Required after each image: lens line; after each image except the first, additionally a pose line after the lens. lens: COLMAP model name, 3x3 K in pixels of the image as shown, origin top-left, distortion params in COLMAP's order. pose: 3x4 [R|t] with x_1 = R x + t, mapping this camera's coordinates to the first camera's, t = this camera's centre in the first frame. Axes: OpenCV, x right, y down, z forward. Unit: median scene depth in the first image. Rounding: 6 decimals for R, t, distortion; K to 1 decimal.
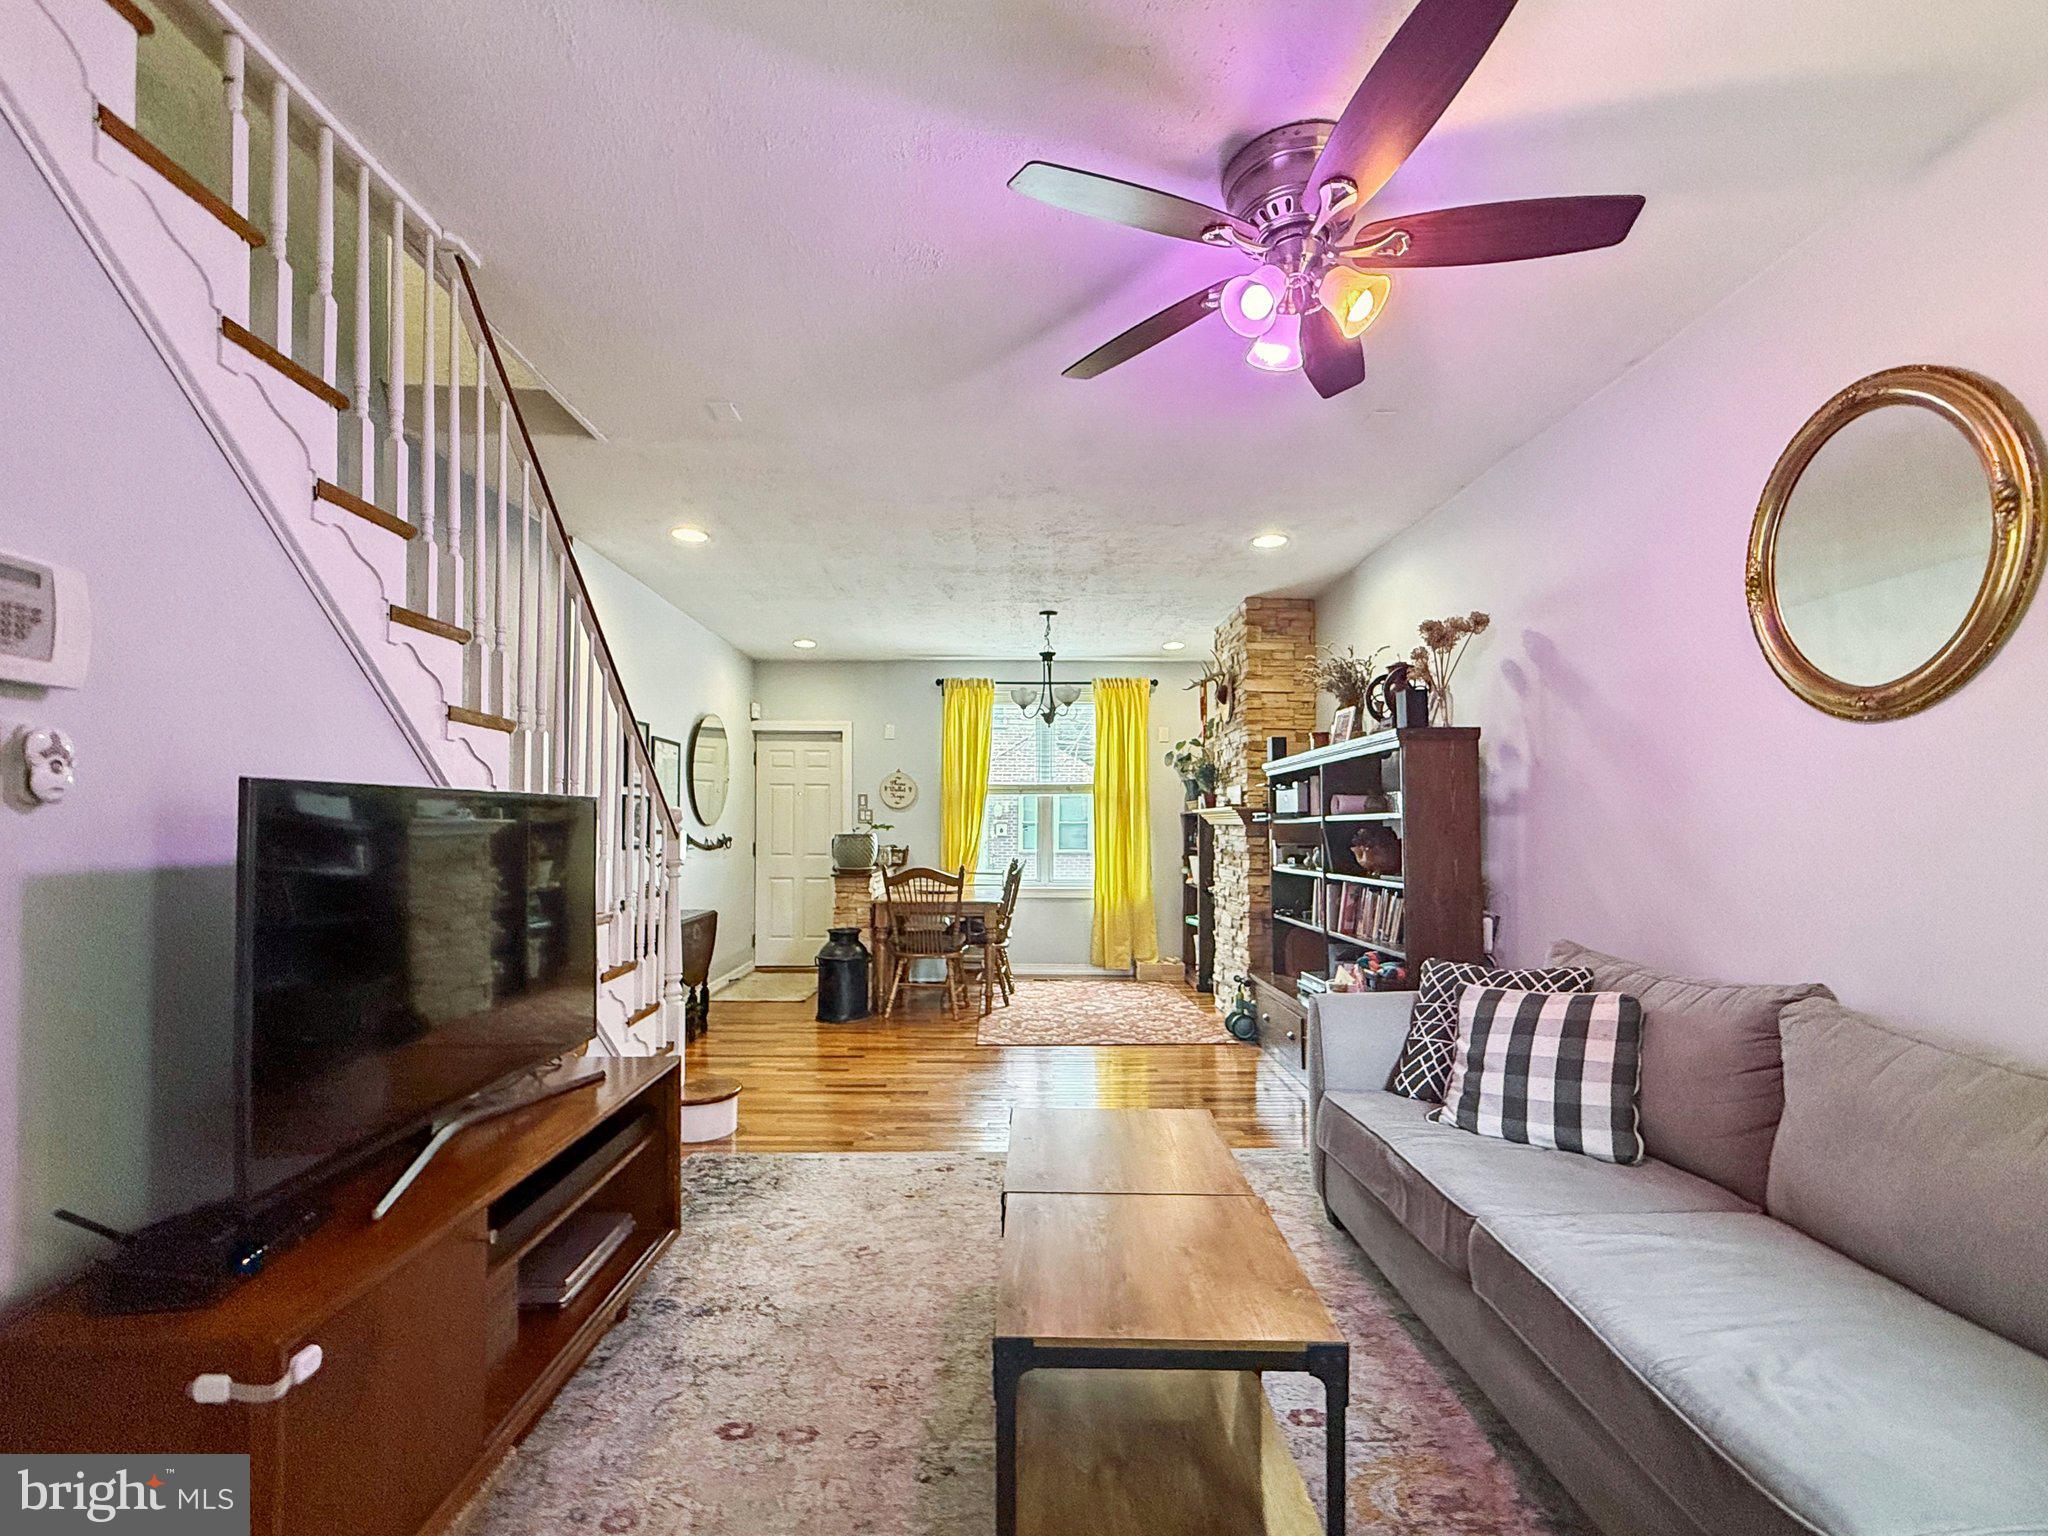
lens RADIAL K [[899.7, 0, 1025.2], [0, 899.7, 812.4], [0, 0, 1]] dist [0.001939, 0.000244]
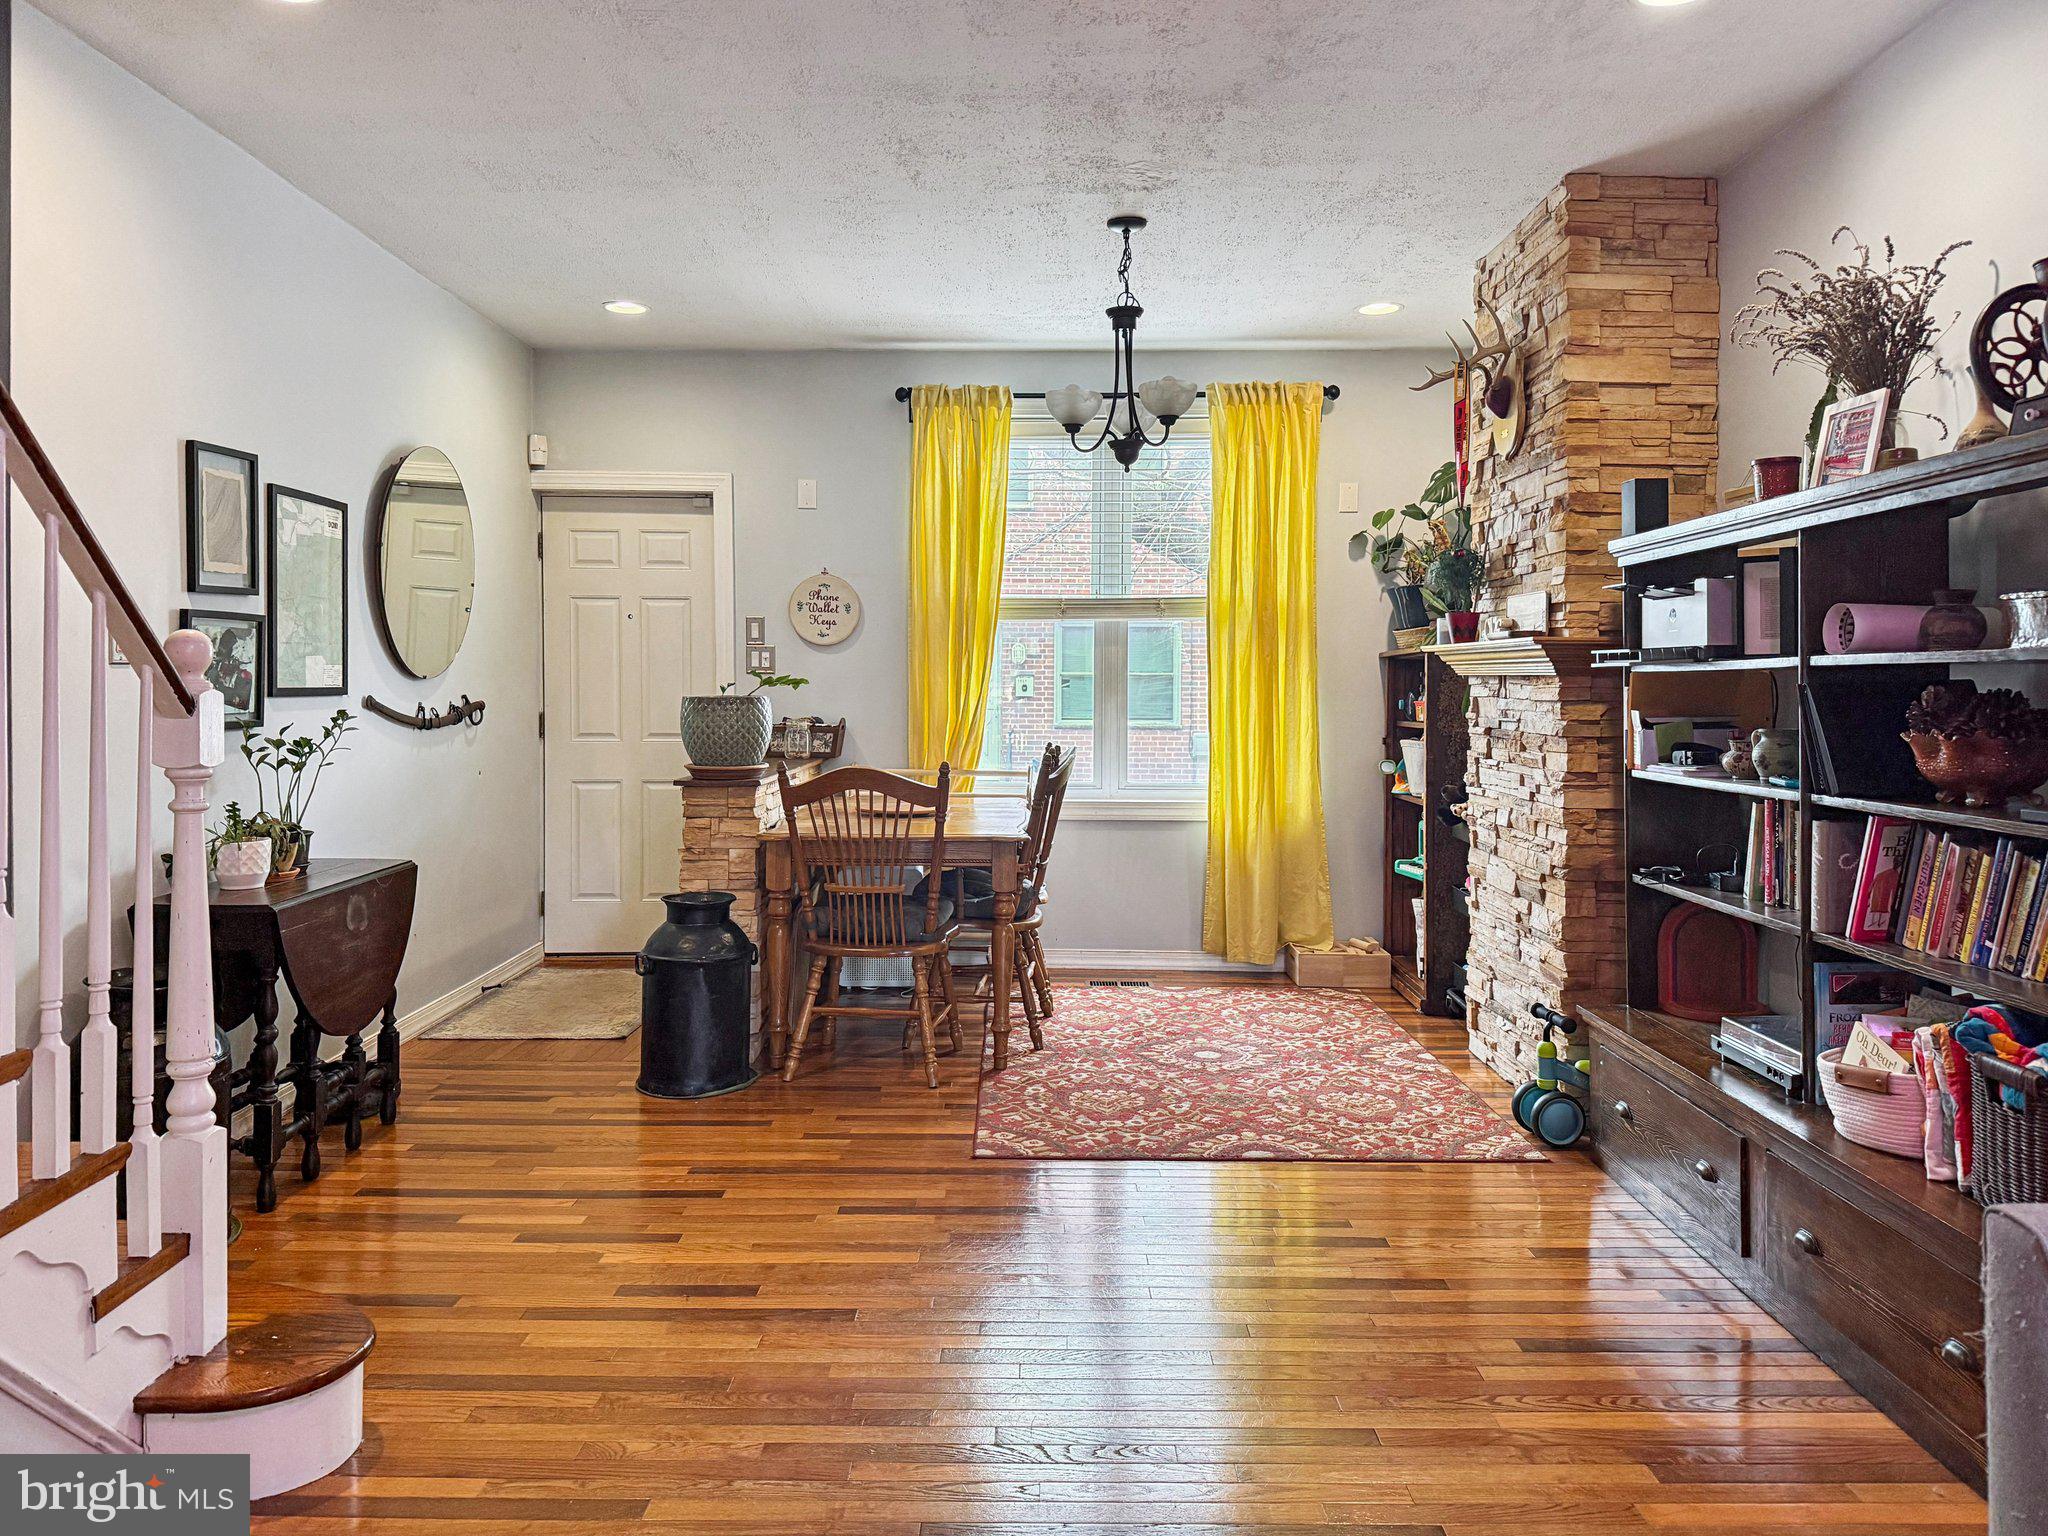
lens RADIAL K [[1442.4, 0, 1031.4], [0, 1442.4, 711.2], [0, 0, 1]] dist [0.106704, -0.207546]
pose [[0.999768, -0.000289, -0.021521, -0.007904], [0.001080, 0.999324, 0.036753, 0.003869], [0.021495, -0.036768, 0.999093, 0.249281]]
